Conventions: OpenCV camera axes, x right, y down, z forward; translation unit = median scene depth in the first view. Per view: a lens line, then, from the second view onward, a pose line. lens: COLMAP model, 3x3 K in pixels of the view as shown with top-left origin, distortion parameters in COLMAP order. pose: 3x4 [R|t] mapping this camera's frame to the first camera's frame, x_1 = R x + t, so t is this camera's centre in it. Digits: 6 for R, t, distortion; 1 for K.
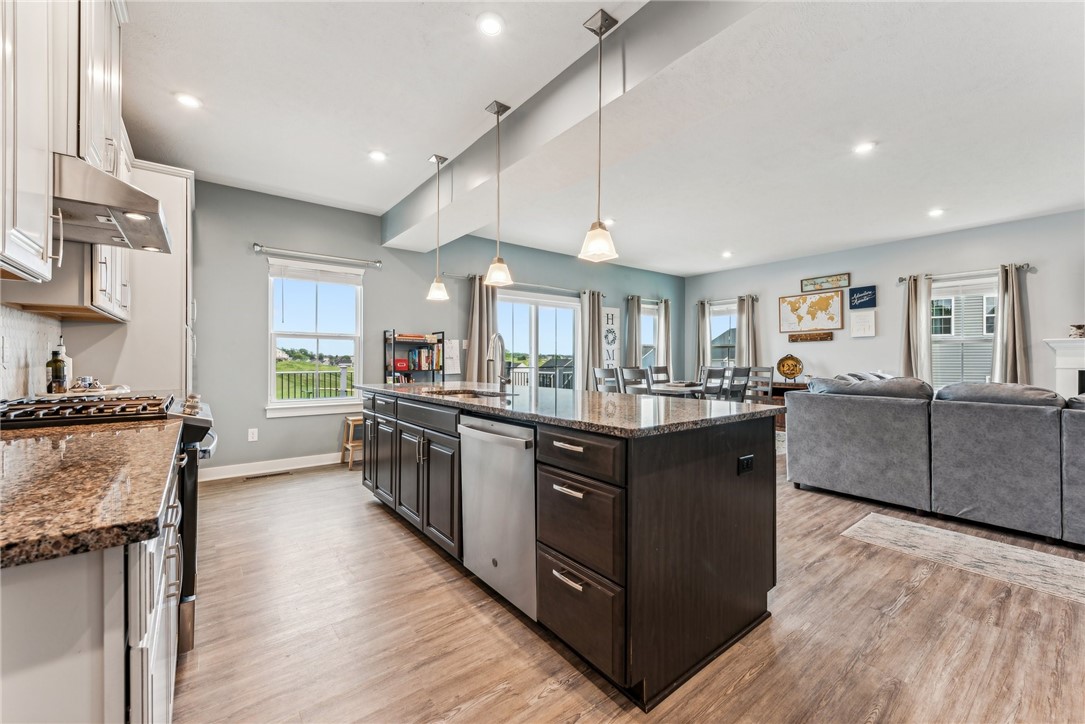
lens RADIAL K [[433.8, 0, 545.9], [0, 433.8, 362.4], [0, 0, 1]] dist [0.002556, -0.000061]
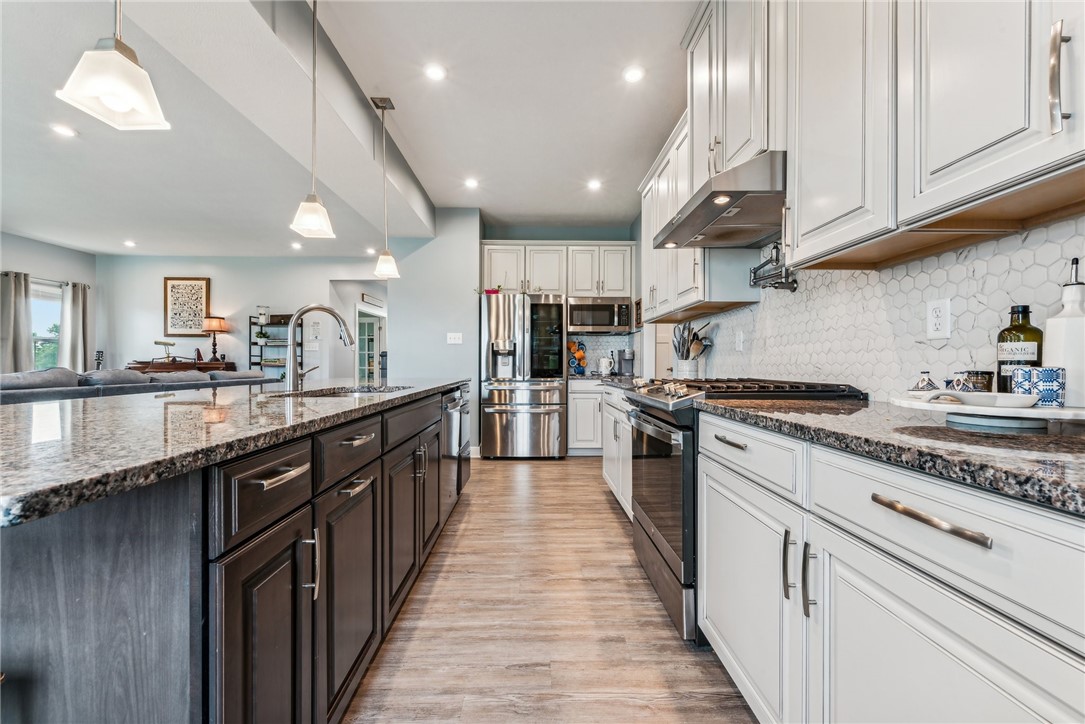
lens RADIAL K [[433.8, 0, 540.8], [0, 433.8, 360.3], [0, 0, 1]] dist [0.002556, -0.000061]
pose [[-0.796269, -0.009914, 0.604861, -1.114889], [-0.010120, 0.999944, 0.003068, 0.024520], [-0.604858, -0.003678, -0.796325, 1.818200]]
